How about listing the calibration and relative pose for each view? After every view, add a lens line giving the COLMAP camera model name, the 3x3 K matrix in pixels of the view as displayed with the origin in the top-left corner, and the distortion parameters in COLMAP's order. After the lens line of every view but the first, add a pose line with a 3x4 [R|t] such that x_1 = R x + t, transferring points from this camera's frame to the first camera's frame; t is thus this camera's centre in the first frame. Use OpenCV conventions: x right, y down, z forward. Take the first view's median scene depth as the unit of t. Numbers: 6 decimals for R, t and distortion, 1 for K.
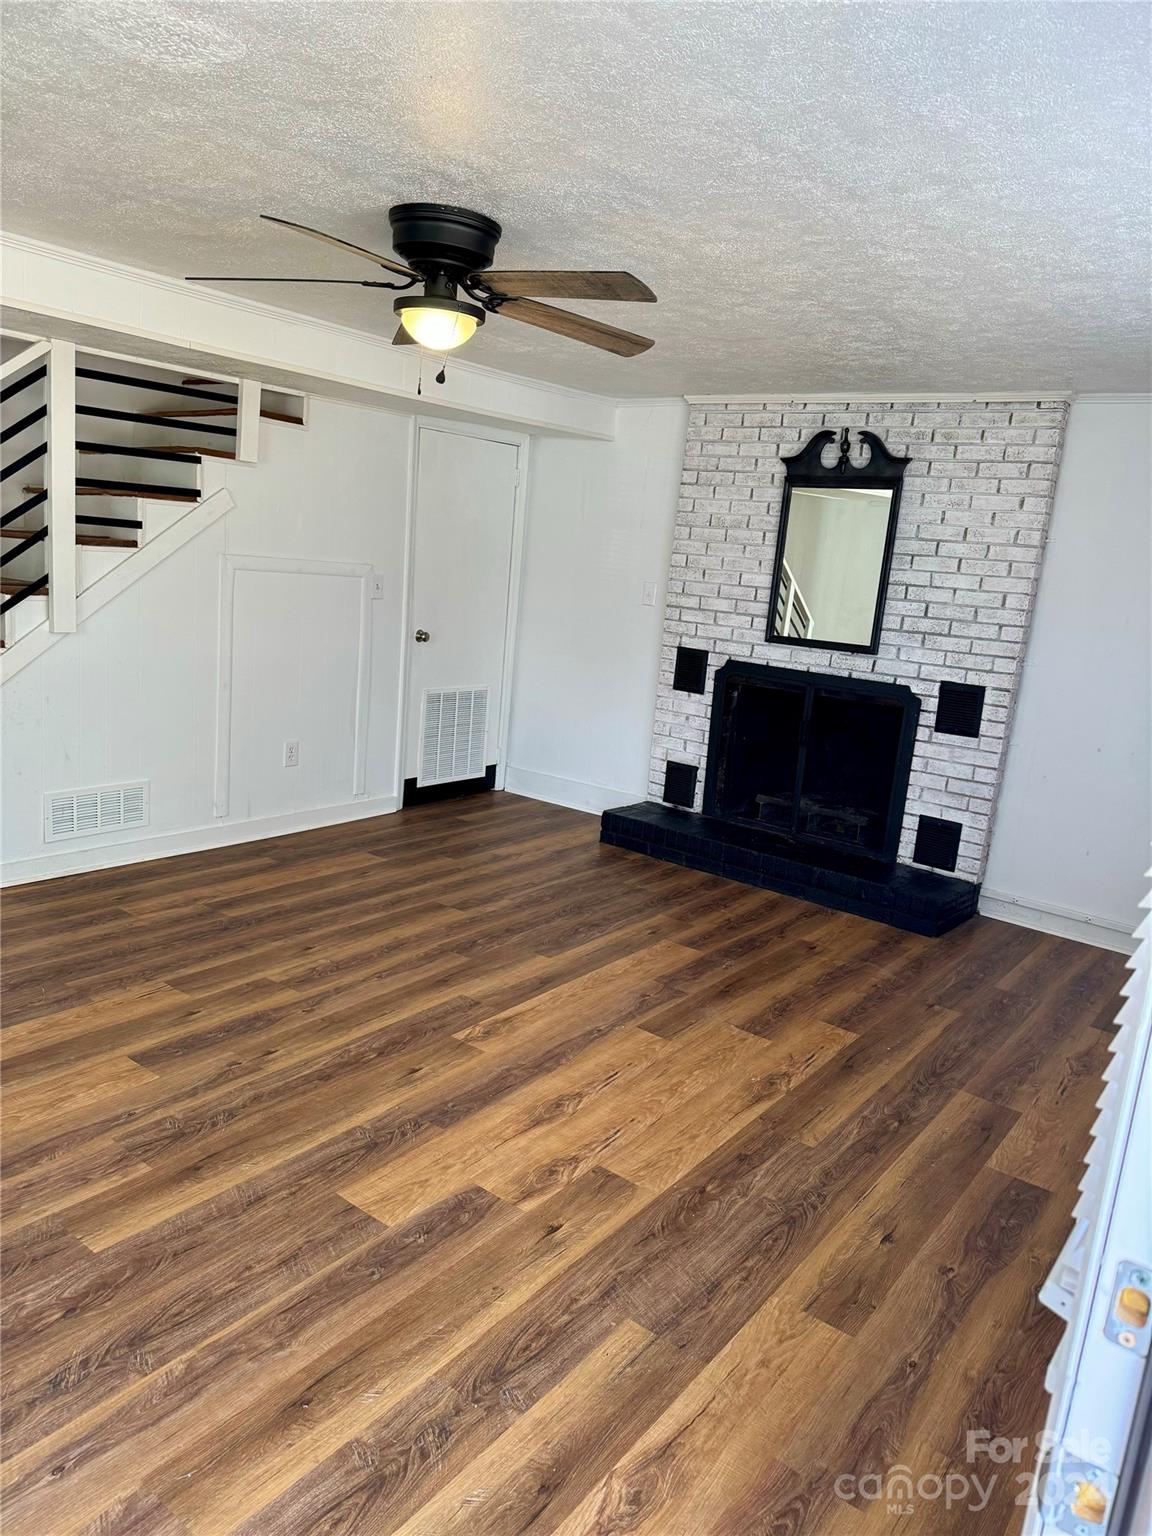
lens RADIAL K [[1070.6, 0, 576.7], [0, 1070.6, 775.8], [0, 0, 1]] dist [0.116438, -0.180388]
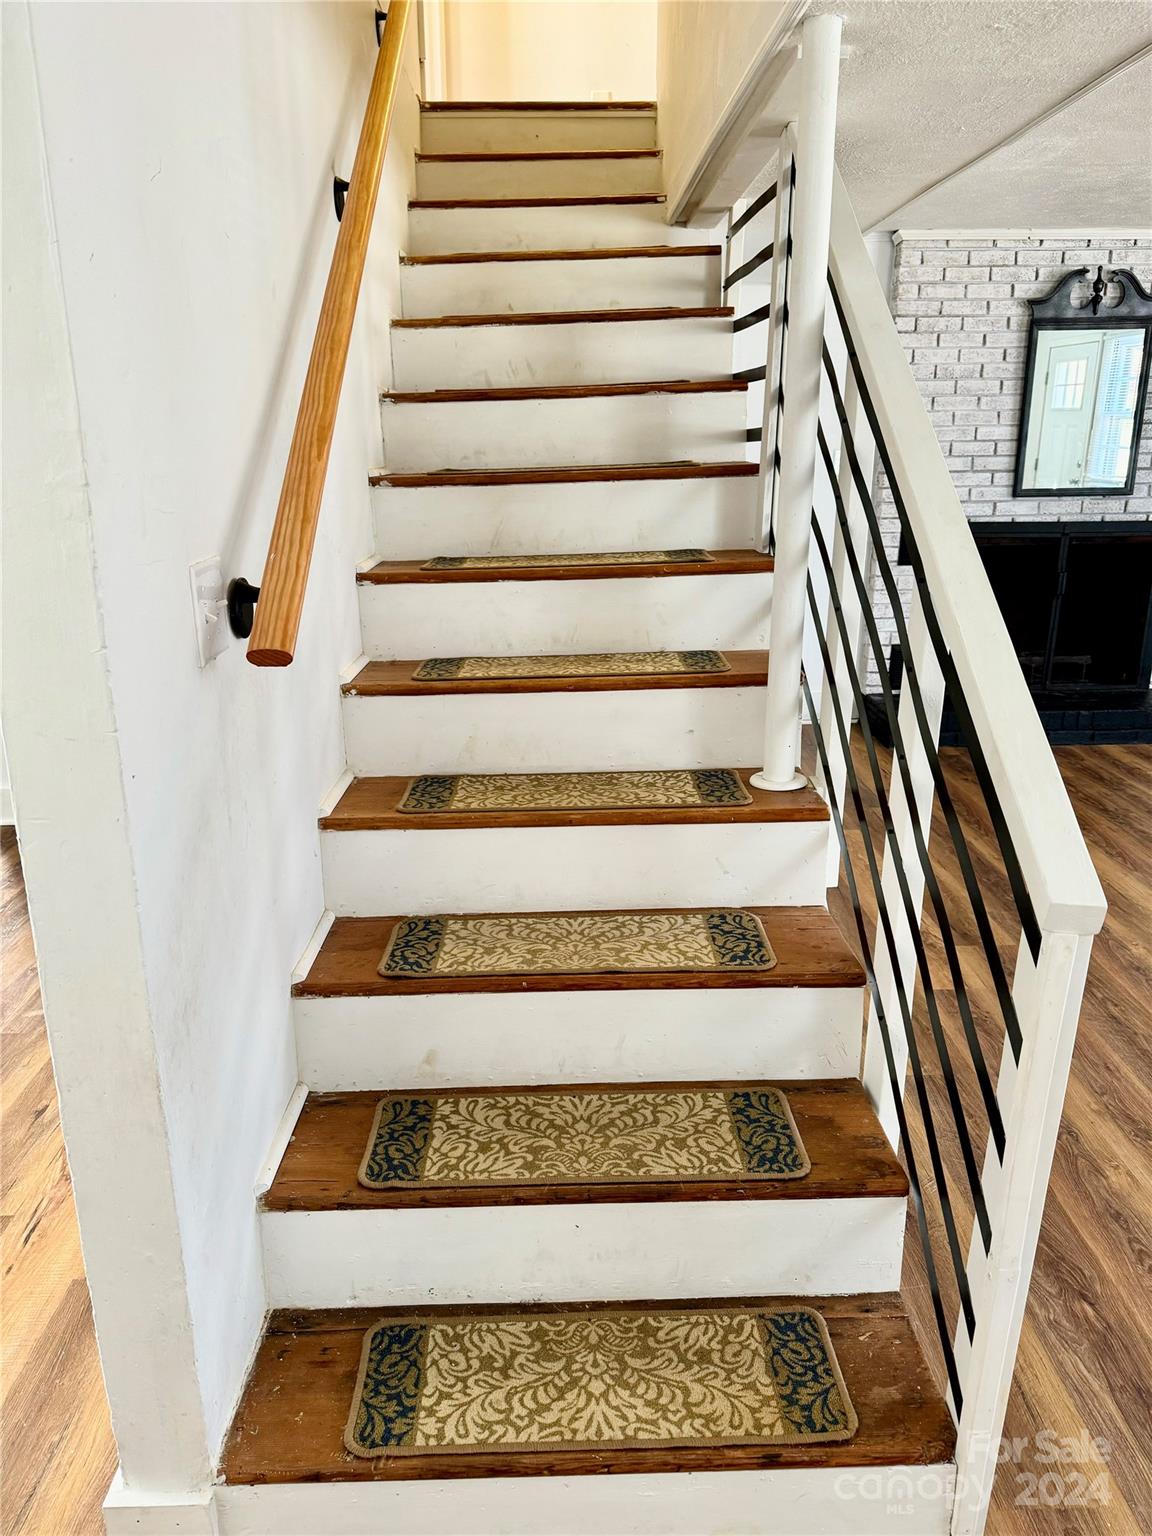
lens RADIAL K [[1088.1, 0, 572.0], [0, 1088.1, 764.7], [0, 0, 1]] dist [0.003721, 0.001317]
pose [[0.781409, -0.267519, 0.563767, -0.757441], [0.202954, 0.963279, 0.175793, -0.148534], [-0.590093, -0.022947, 0.807009, 0.453226]]
